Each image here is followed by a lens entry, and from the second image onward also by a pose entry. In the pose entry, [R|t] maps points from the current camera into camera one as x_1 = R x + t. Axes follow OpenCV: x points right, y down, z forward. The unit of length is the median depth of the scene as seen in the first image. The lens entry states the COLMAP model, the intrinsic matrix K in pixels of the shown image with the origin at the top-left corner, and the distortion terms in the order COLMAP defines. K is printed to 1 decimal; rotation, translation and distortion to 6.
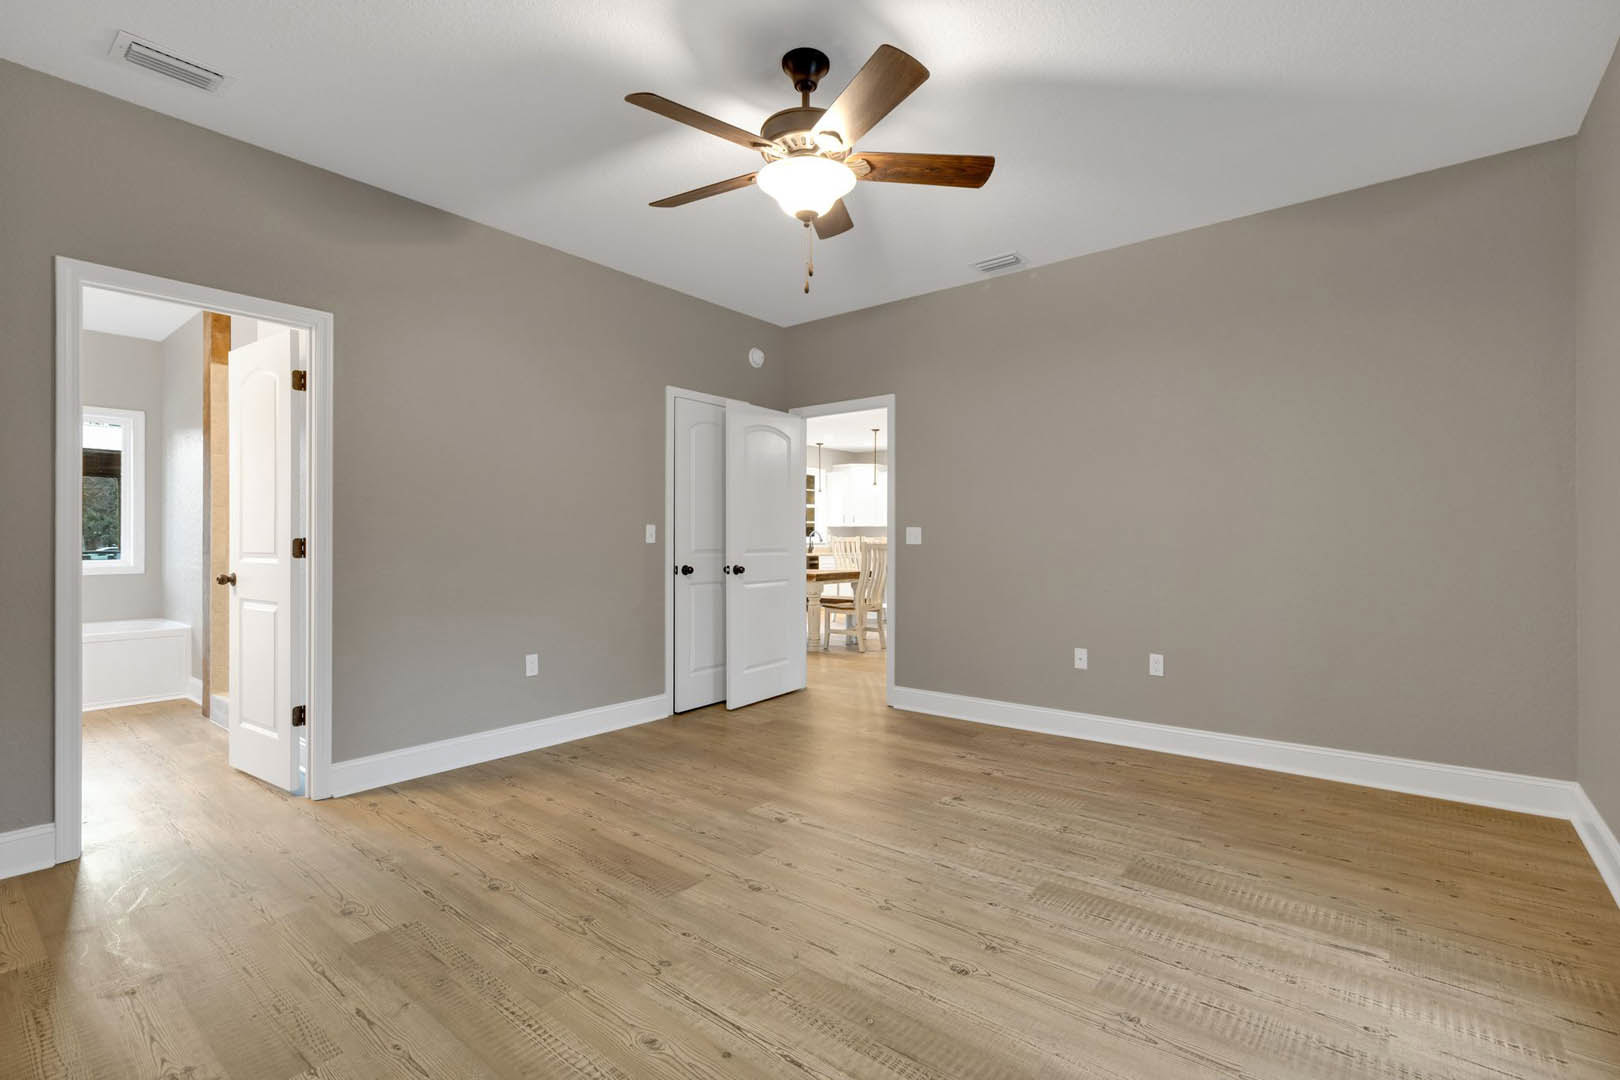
lens RADIAL K [[732.6, 0, 810.5], [0, 732.6, 534.1], [0, 0, 1]] dist [0.022308, 0.000149]
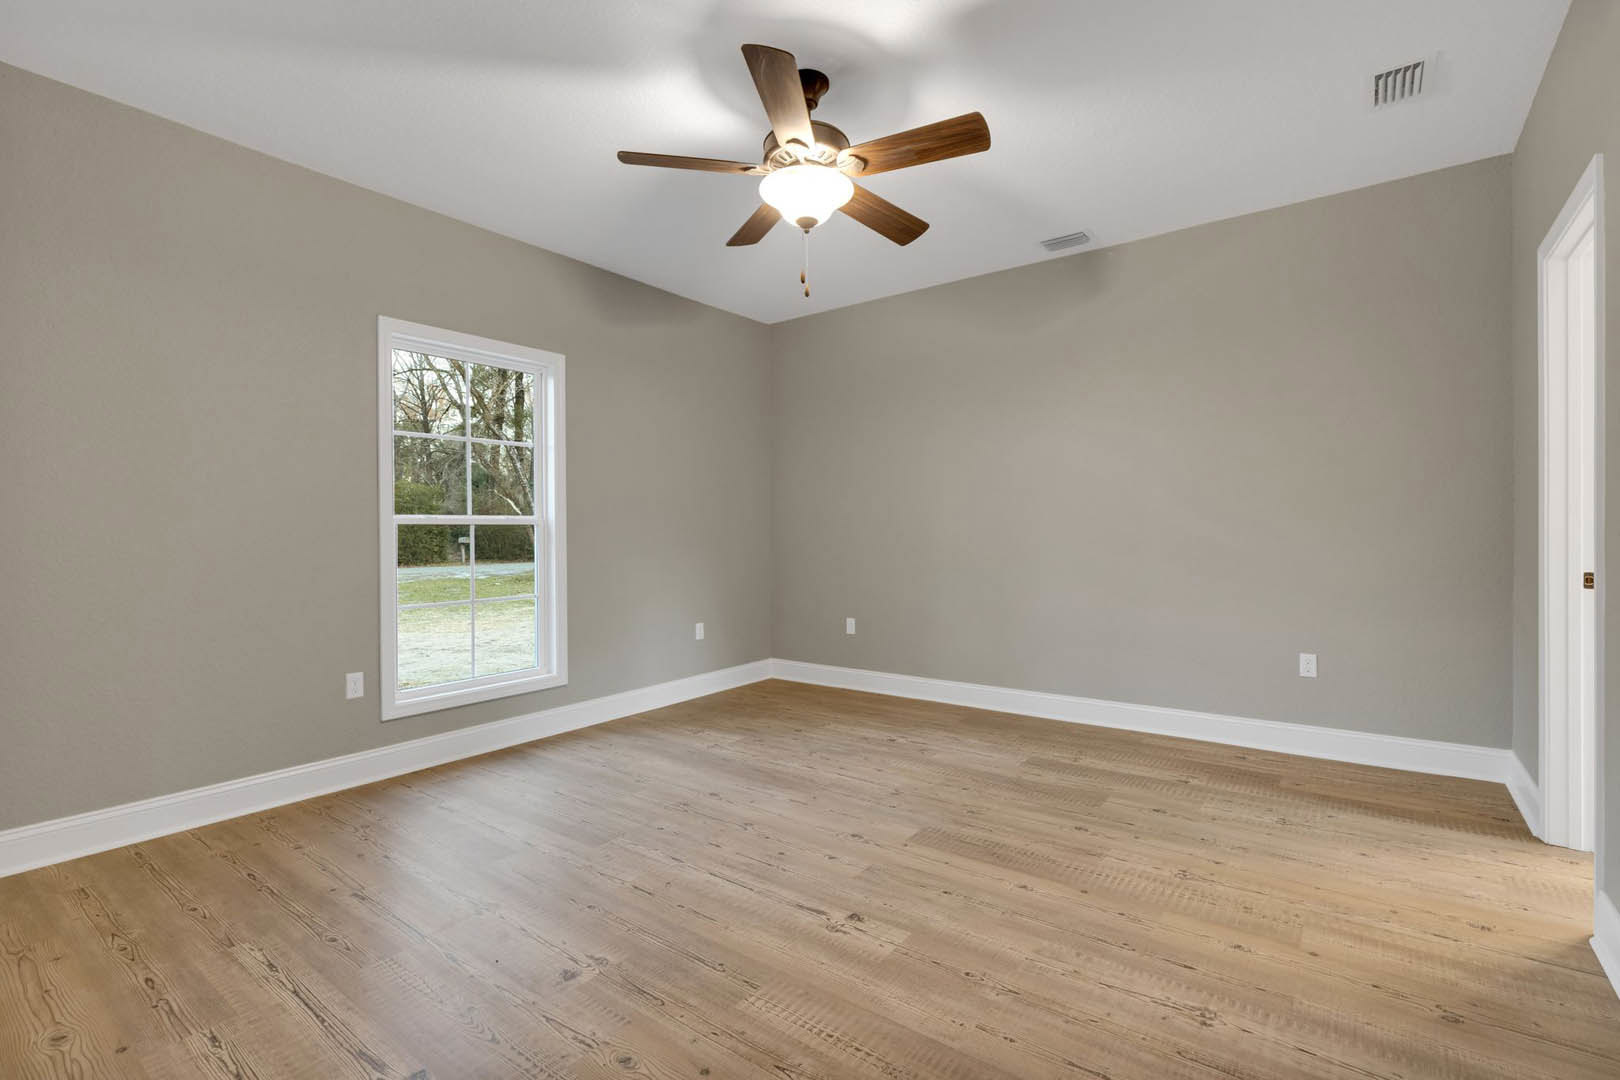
lens RADIAL K [[732.6, 0, 816.1], [0, 732.6, 540.6], [0, 0, 1]] dist [0.022308, 0.000149]
pose [[-0.999053, 0.012674, -0.041616, 0.028283], [0.012608, 0.999919, 0.001838, 0.017390], [0.041636, 0.001312, -0.999132, 2.037970]]
